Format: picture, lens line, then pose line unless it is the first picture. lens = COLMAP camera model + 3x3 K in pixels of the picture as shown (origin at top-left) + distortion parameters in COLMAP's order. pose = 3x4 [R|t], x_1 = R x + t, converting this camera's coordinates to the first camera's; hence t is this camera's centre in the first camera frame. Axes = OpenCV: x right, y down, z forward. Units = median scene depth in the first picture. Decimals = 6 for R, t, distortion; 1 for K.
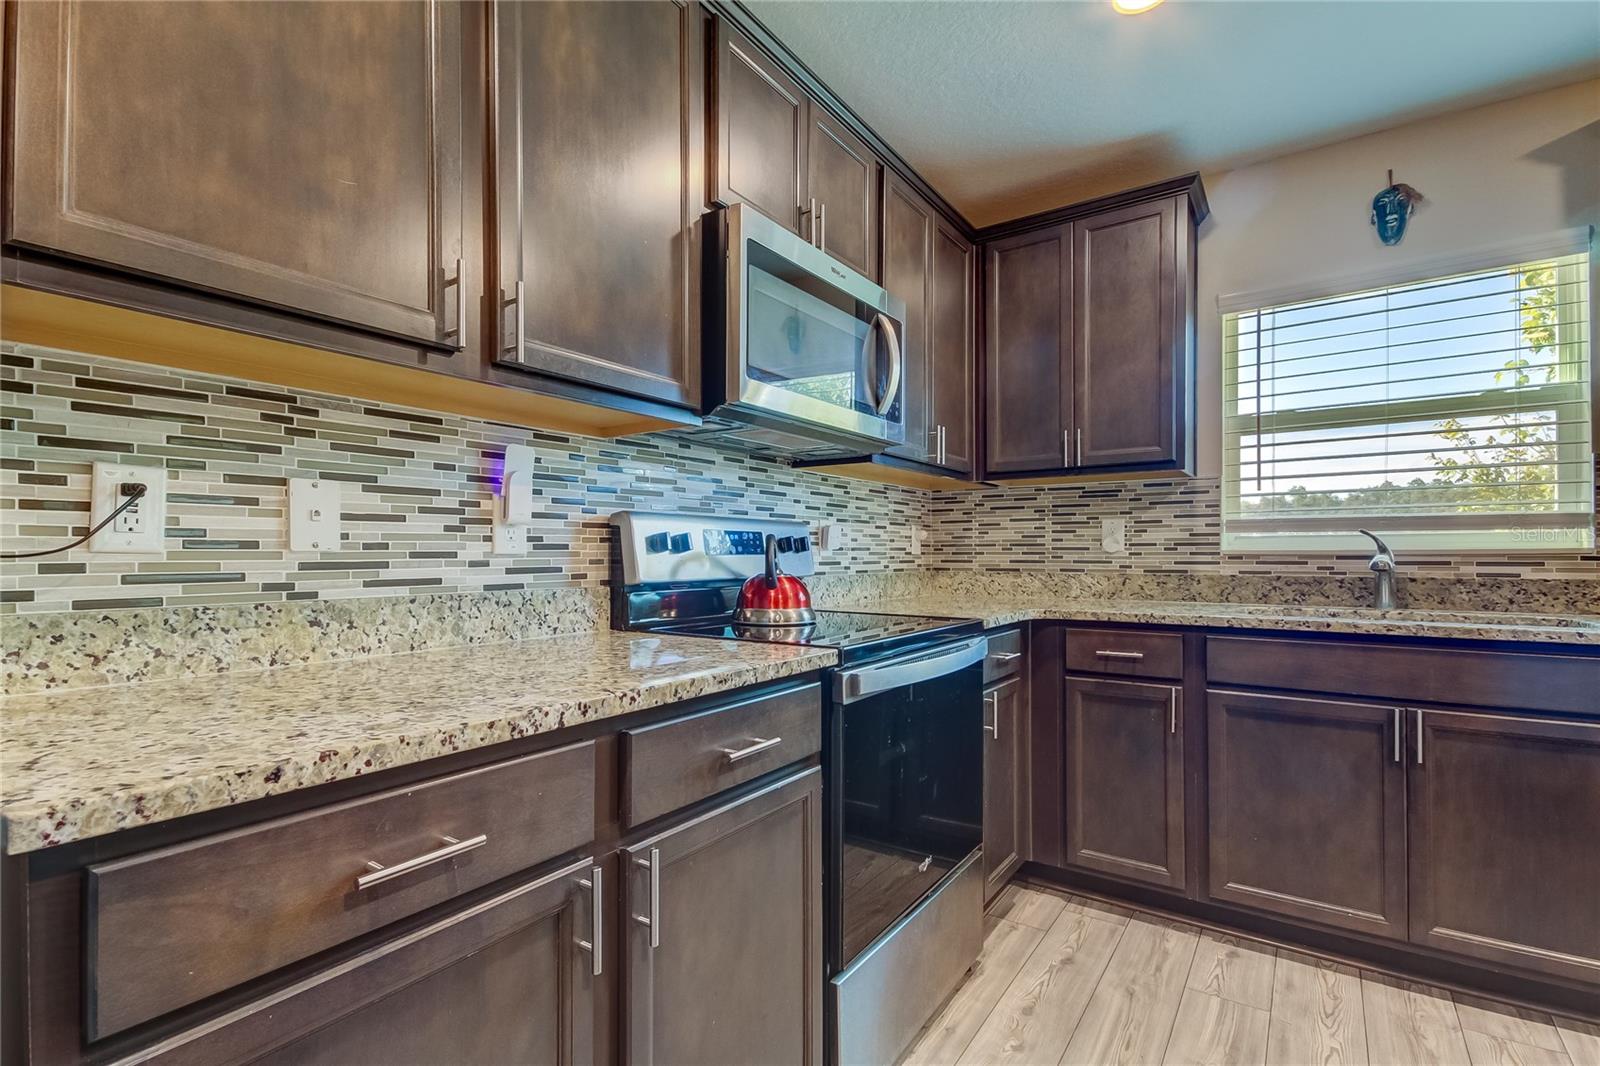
lens RADIAL K [[754.0, 0, 808.4], [0, 754.0, 551.9], [0, 0, 1]] dist [0.024728, -0.004237]
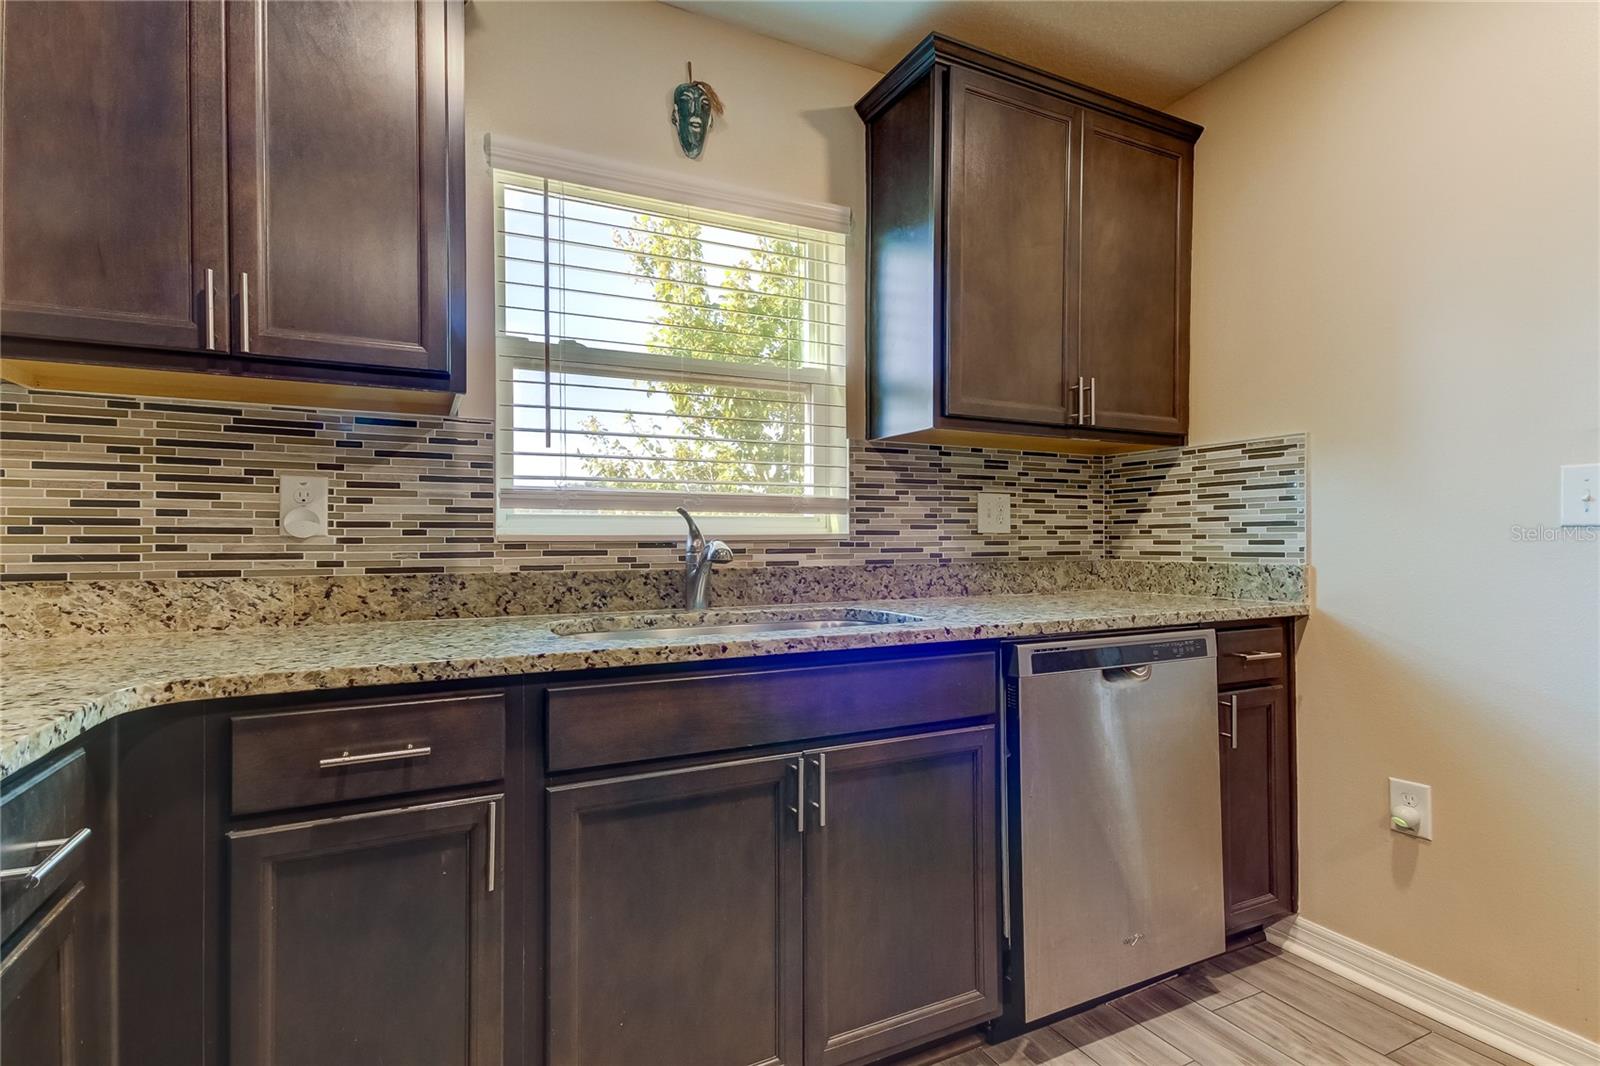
lens RADIAL K [[754.0, 0, 803.3], [0, 754.0, 538.2], [0, 0, 1]] dist [0.024728, -0.004237]
pose [[0.487956, 0.002750, 0.872864, 0.127941], [0.000853, 0.999993, -0.003628, 0.003671], [-0.872868, 0.002514, 0.487950, 0.528930]]
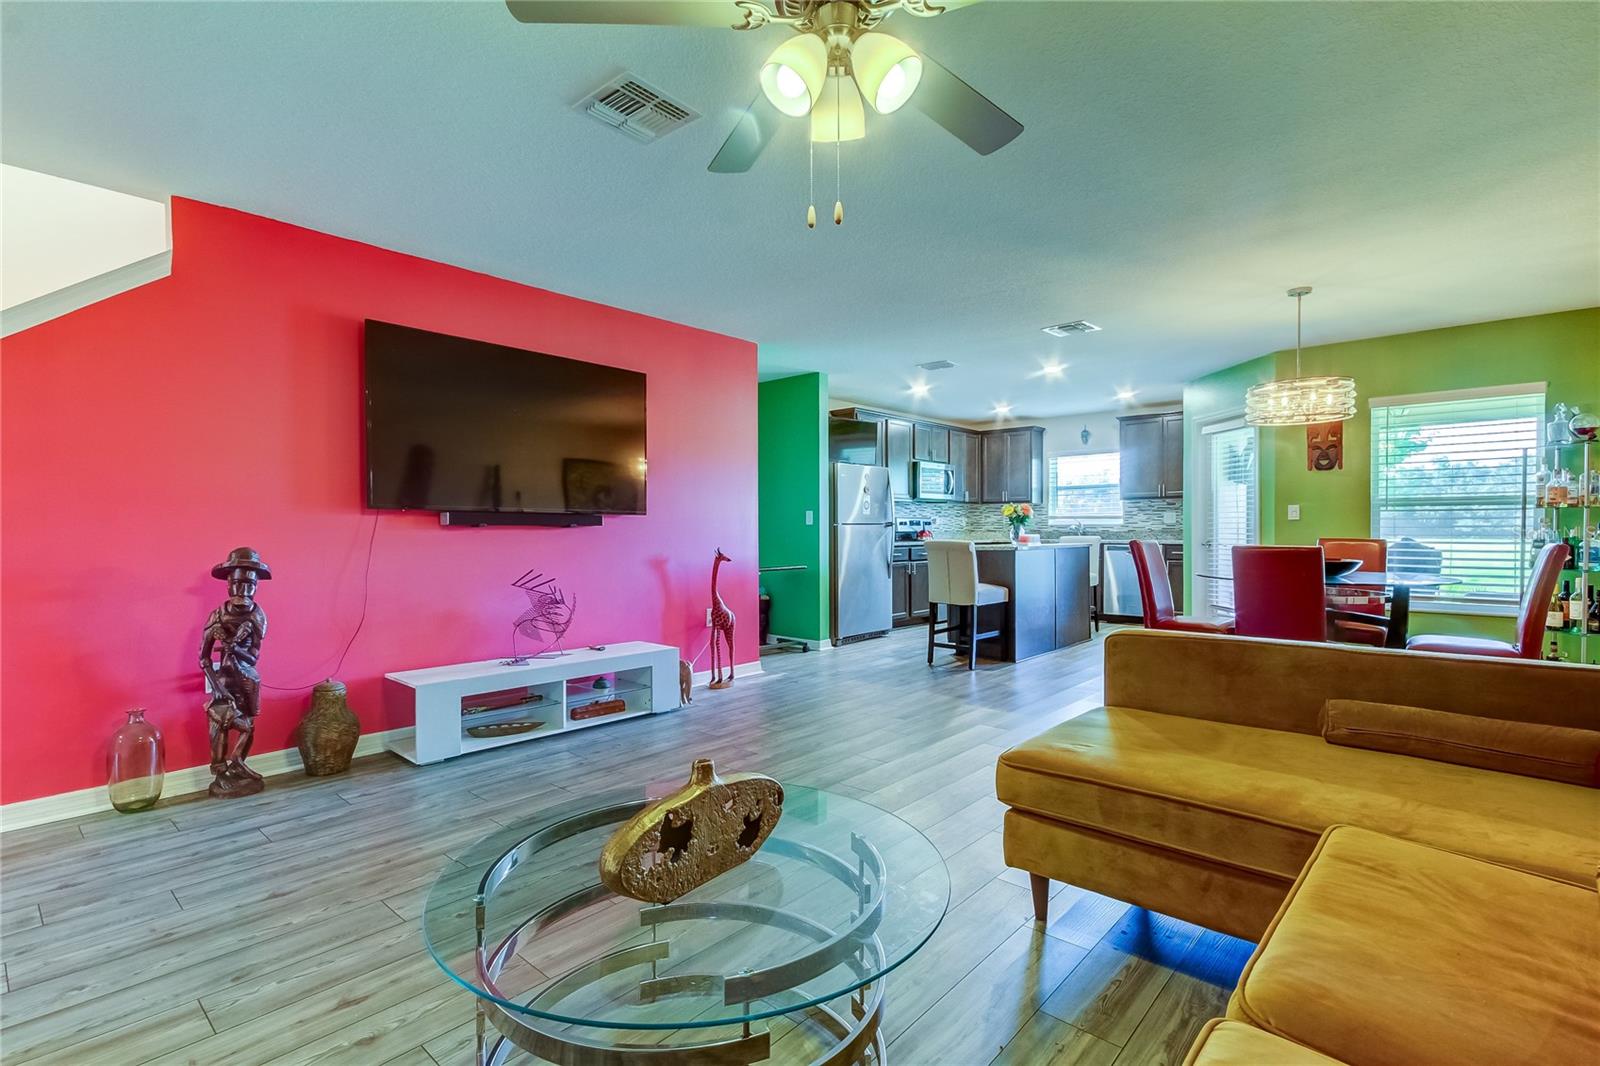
lens RADIAL K [[754.0, 0, 811.5], [0, 754.0, 540.4], [0, 0, 1]] dist [0.024728, -0.004237]
pose [[0.991346, -0.000243, -0.131277, -0.103315], [0.002805, 0.999809, 0.019334, 0.001427], [0.131247, -0.019535, 0.991157, -3.046487]]
